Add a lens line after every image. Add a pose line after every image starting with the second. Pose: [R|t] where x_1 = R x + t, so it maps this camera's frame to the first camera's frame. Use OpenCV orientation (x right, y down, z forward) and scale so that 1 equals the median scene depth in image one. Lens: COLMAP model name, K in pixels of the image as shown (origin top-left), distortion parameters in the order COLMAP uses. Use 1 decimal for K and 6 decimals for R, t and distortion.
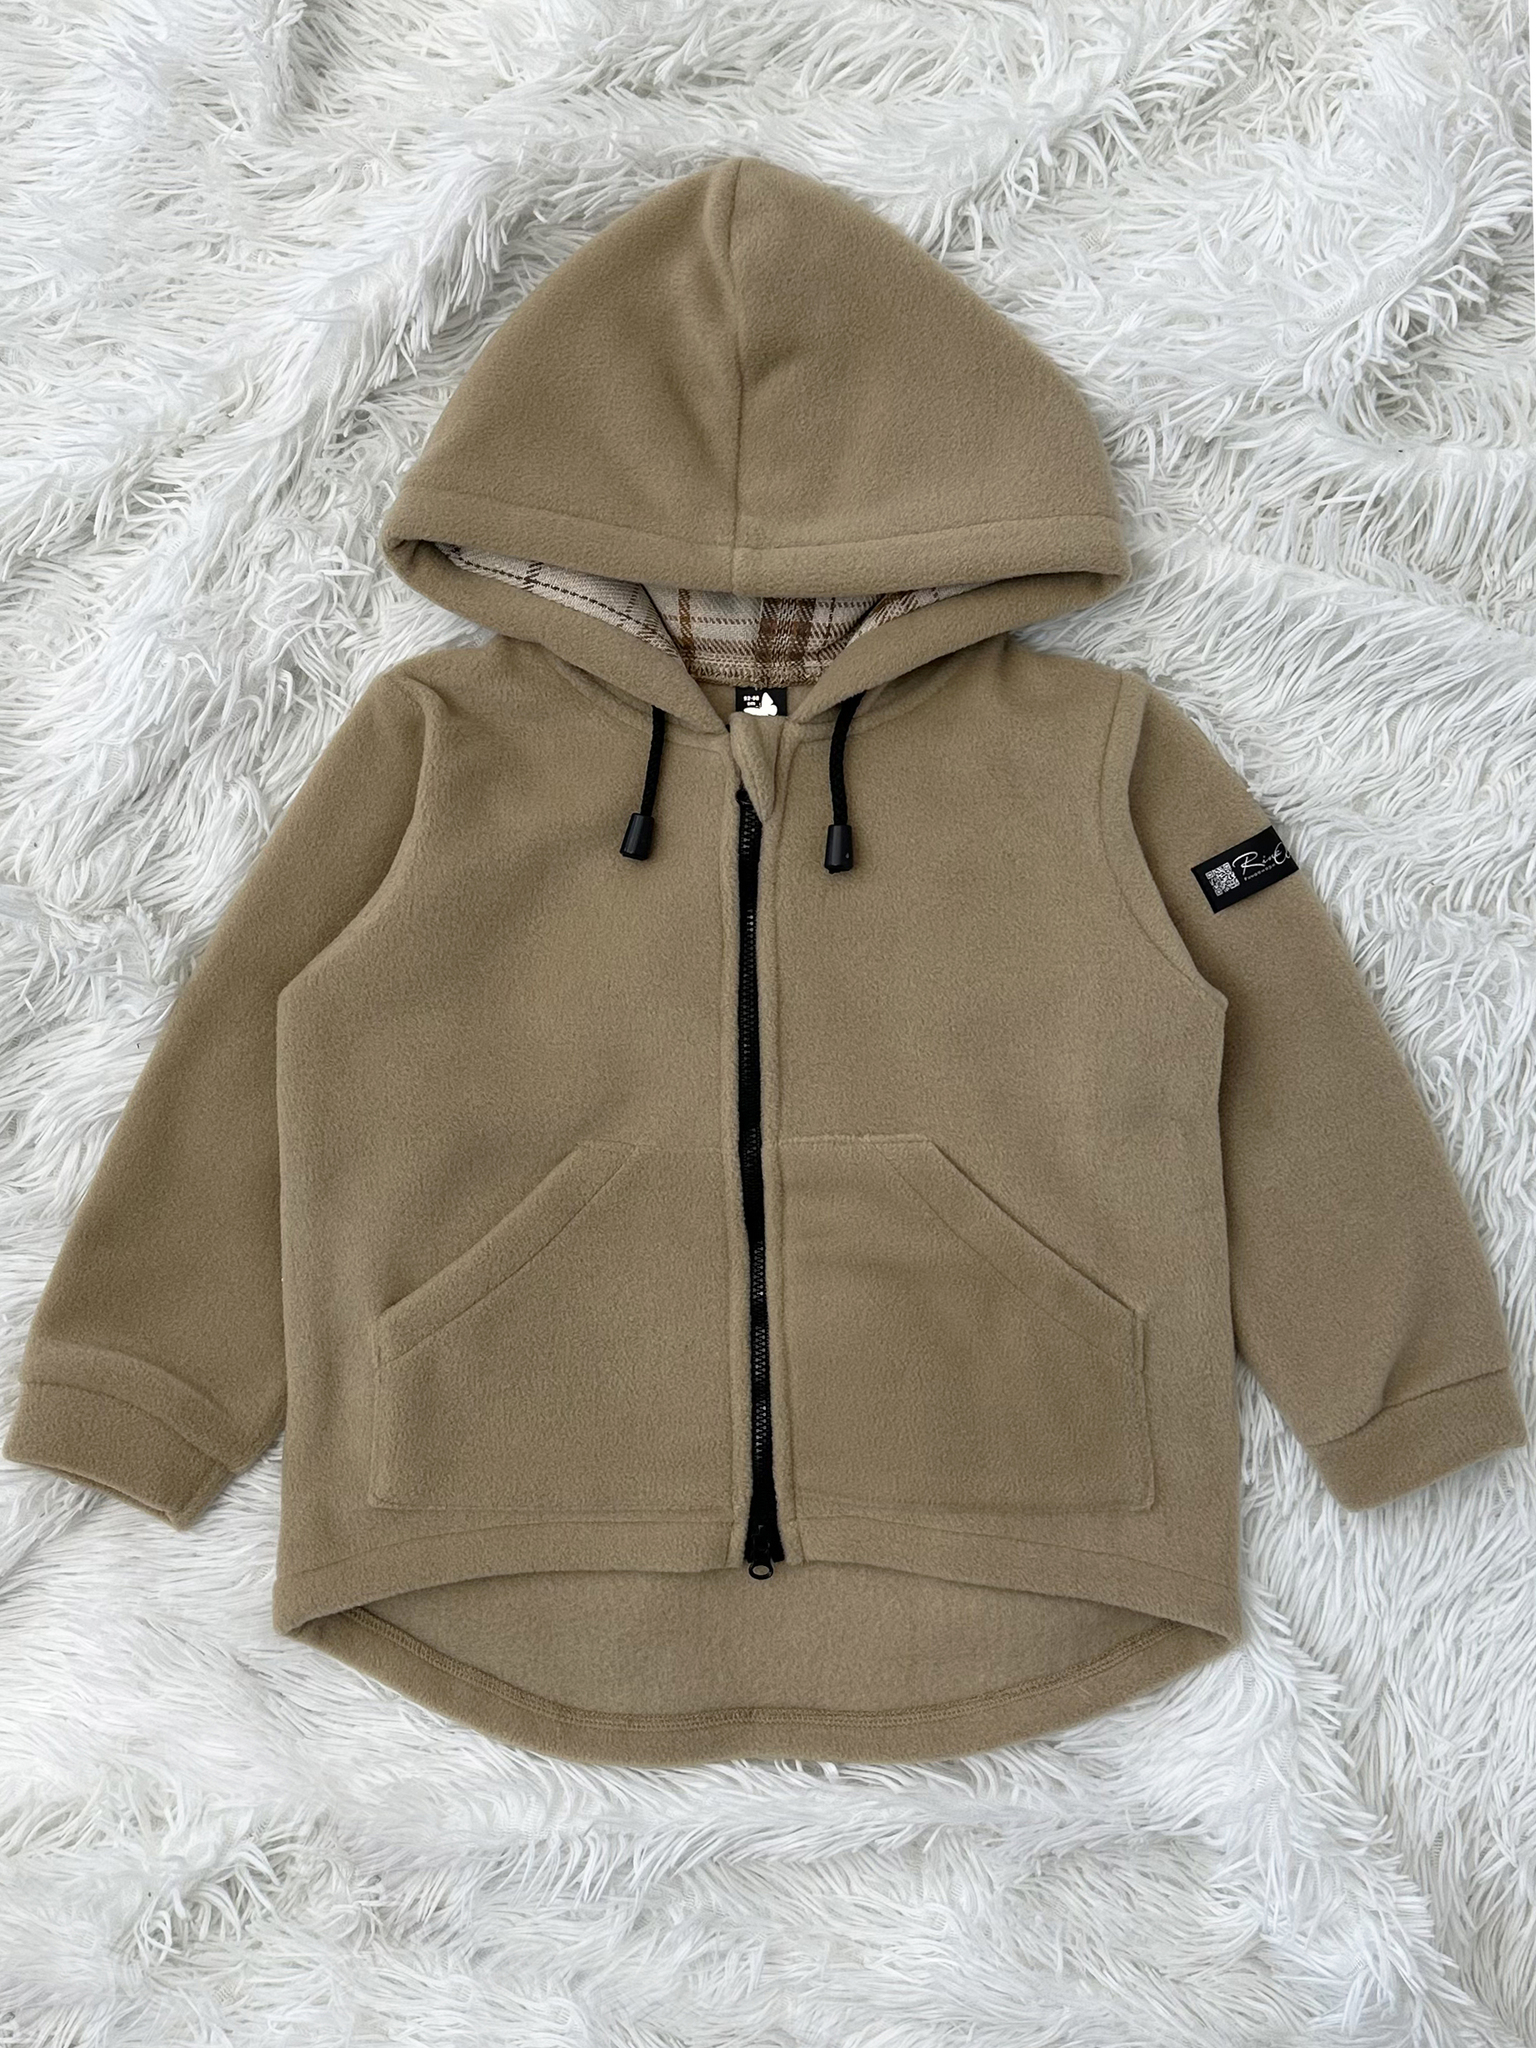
lens RADIAL K [[1507.7, 0, 767.1], [0, 1507.7, 1013.4], [0, 0, 1]] dist [0.081454, -0.175932]
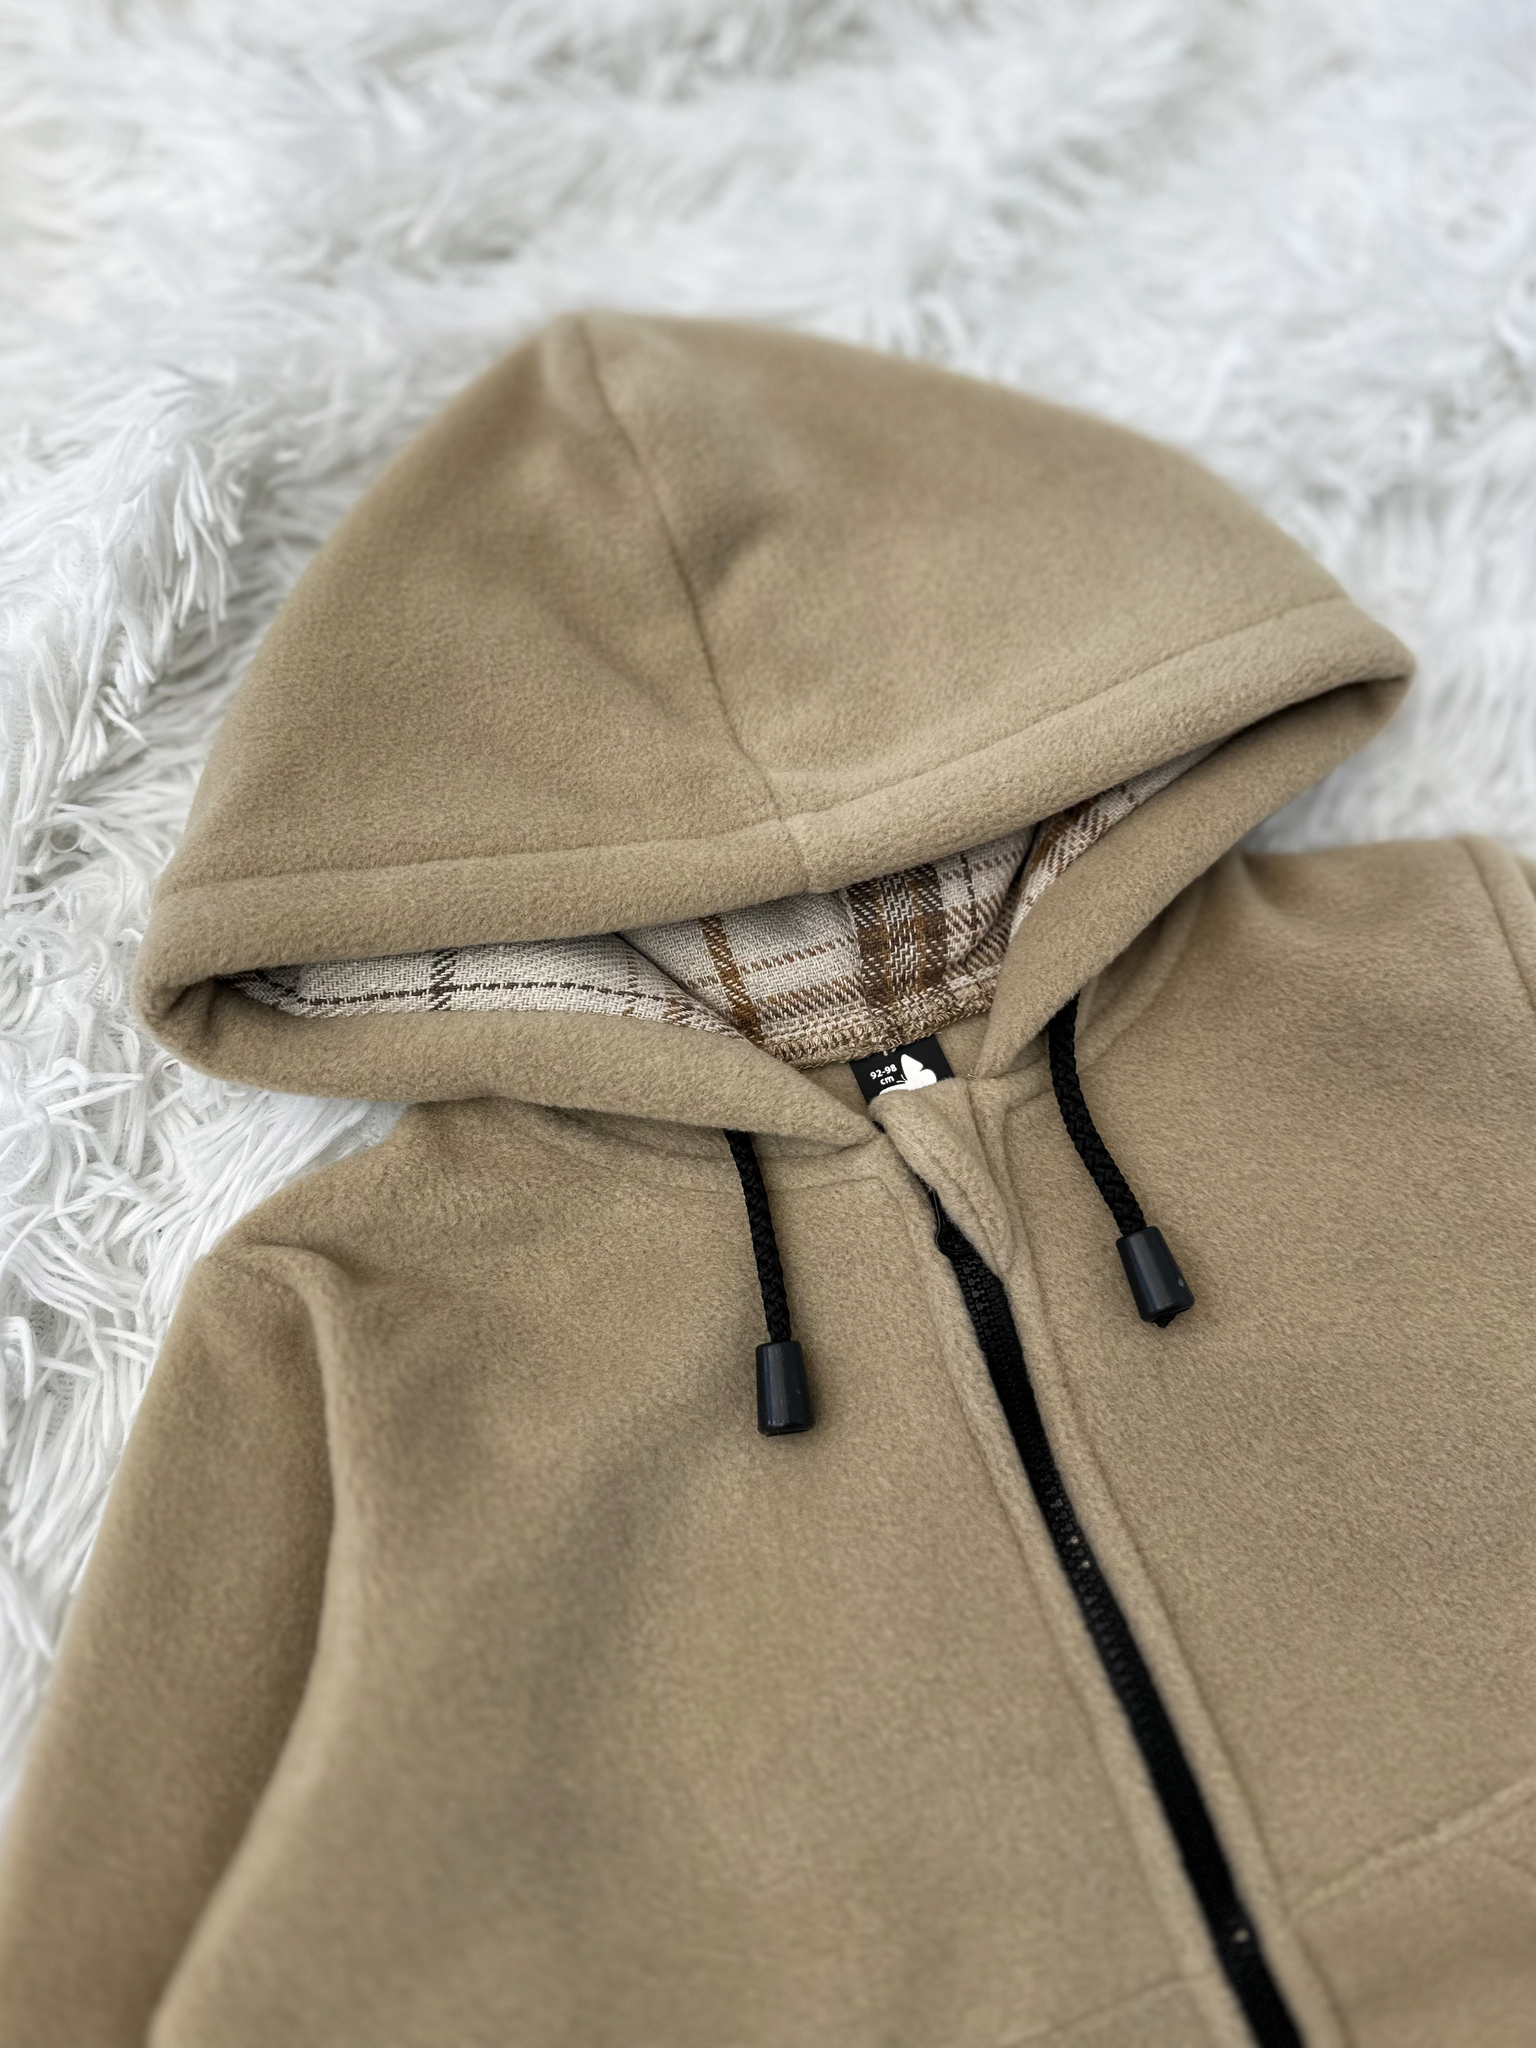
lens RADIAL K [[1507.7, 0, 767.1], [0, 1507.7, 1013.4], [0, 0, 1]] dist [0.081454, -0.175932]
pose [[0.939189, -0.318828, 0.127562, -0.115379], [0.343046, 0.887941, -0.306398, -0.075722], [-0.015580, 0.331525, 0.943318, 0.488695]]
